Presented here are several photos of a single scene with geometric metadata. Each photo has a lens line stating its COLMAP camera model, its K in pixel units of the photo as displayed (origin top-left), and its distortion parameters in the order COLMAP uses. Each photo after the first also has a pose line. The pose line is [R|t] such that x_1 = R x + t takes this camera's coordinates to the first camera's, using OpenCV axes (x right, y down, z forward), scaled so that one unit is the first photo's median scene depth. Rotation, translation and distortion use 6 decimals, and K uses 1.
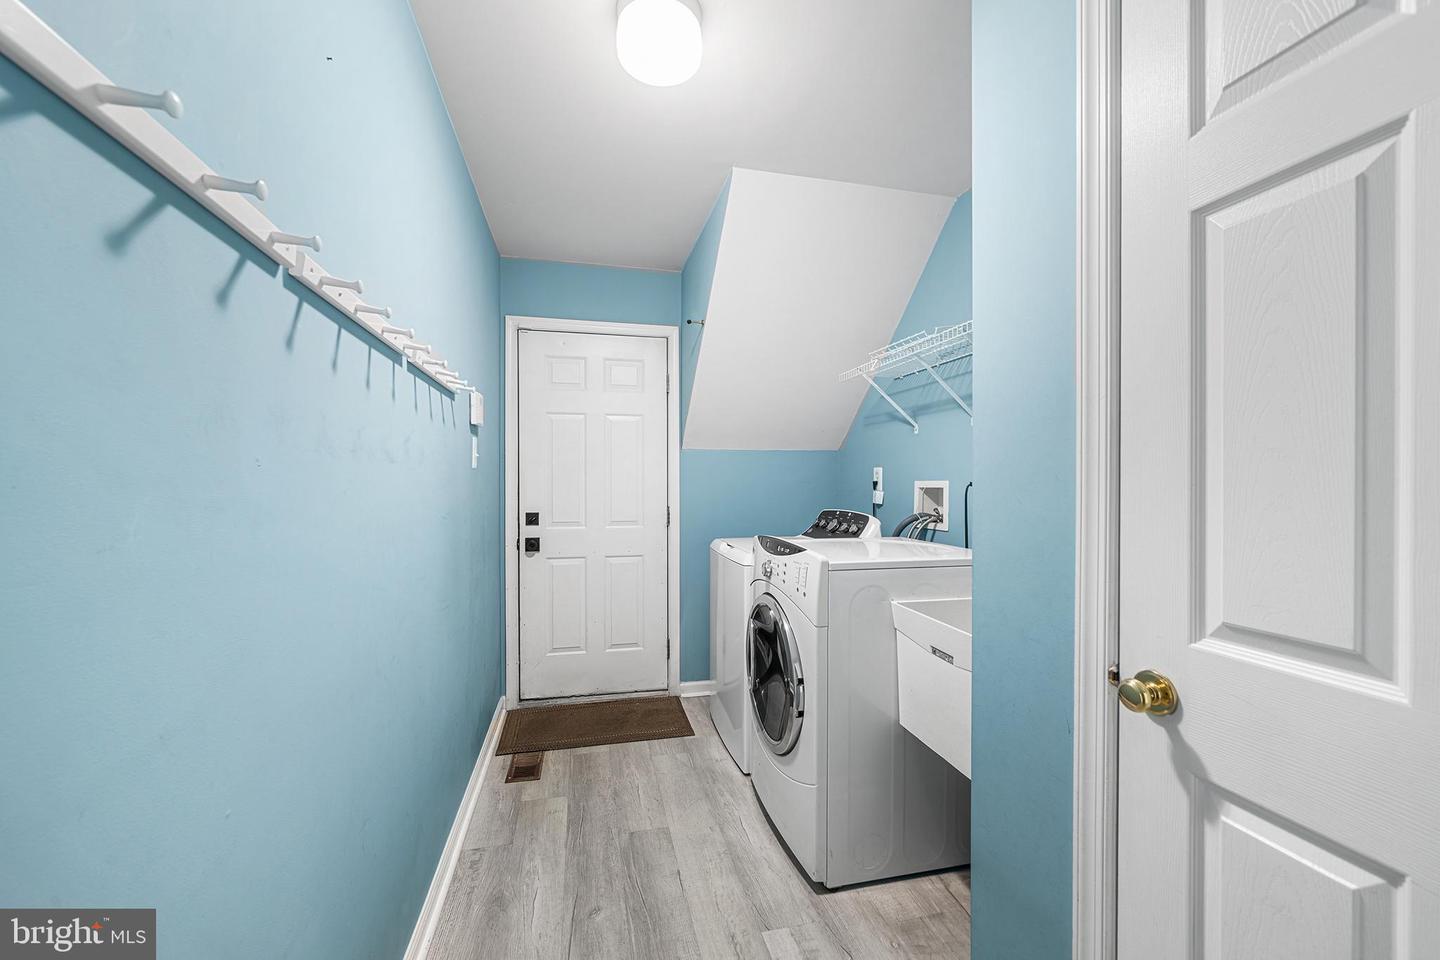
lens RADIAL K [[567.4, 0, 718.6], [0, 567.4, 483.2], [0, 0, 1]] dist [0.000489, 0.000070]
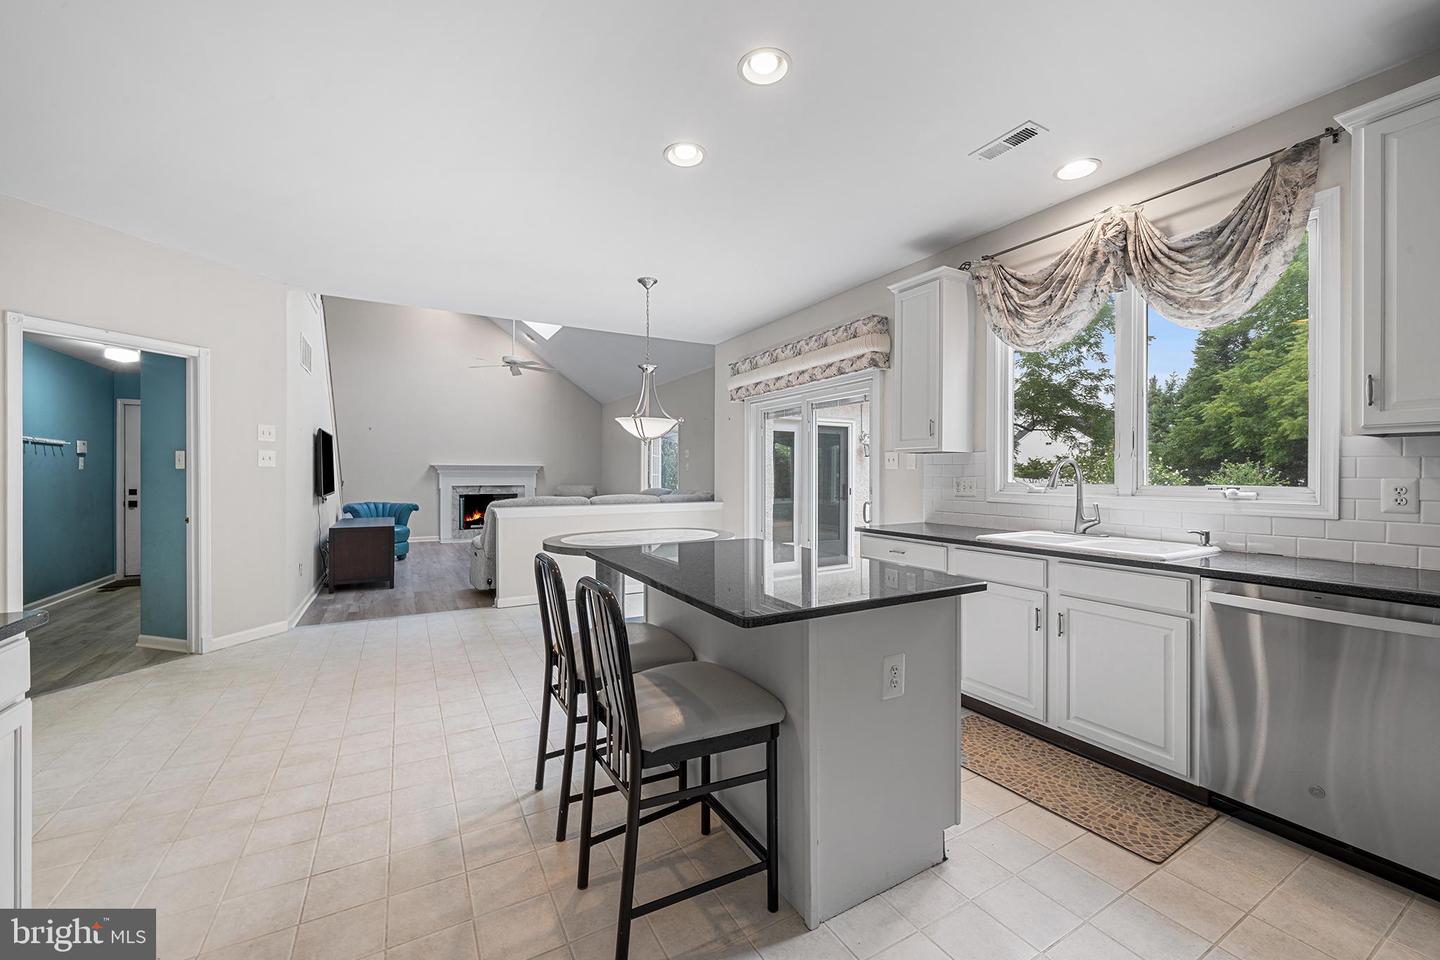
lens RADIAL K [[567.4, 0, 721.4], [0, 567.4, 476.2], [0, 0, 1]] dist [0.000489, 0.000070]
pose [[0.961449, 0.003167, 0.274964, 1.239293], [-0.001979, 0.999987, -0.004599, 0.007876], [-0.274975, 0.003878, 0.961444, -1.706296]]
